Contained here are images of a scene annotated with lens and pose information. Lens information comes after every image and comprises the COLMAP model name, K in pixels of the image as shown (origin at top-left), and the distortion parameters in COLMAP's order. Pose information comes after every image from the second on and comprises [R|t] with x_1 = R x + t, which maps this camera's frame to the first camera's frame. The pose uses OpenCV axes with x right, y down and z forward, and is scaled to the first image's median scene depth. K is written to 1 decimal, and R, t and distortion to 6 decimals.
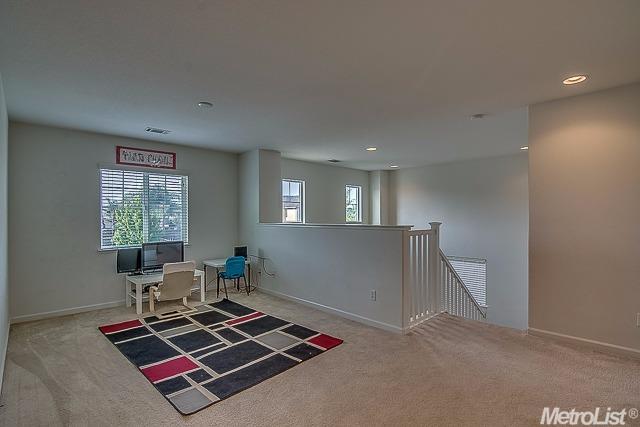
lens RADIAL K [[319.9, 0, 320.1], [0, 319.9, 215.2], [0, 0, 1]] dist [-0.005974, -0.000800]
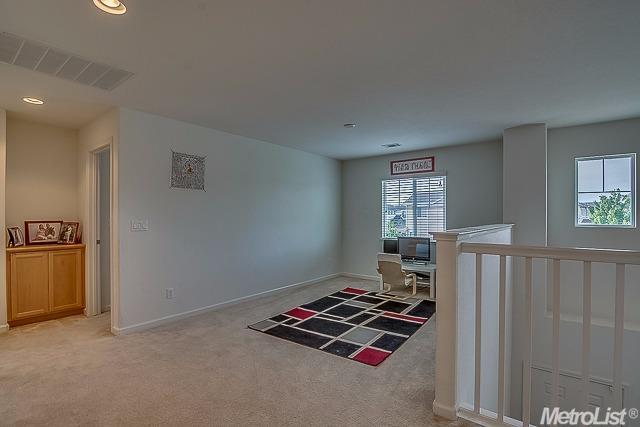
lens RADIAL K [[319.9, 0, 320.0], [0, 319.9, 215.4], [0, 0, 1]] dist [-0.005974, -0.000800]
pose [[0.101234, 0.004597, -0.994852, 0.794902], [0.007105, 0.999960, 0.005343, -0.004235], [0.994837, -0.007609, 0.101197, 0.688808]]
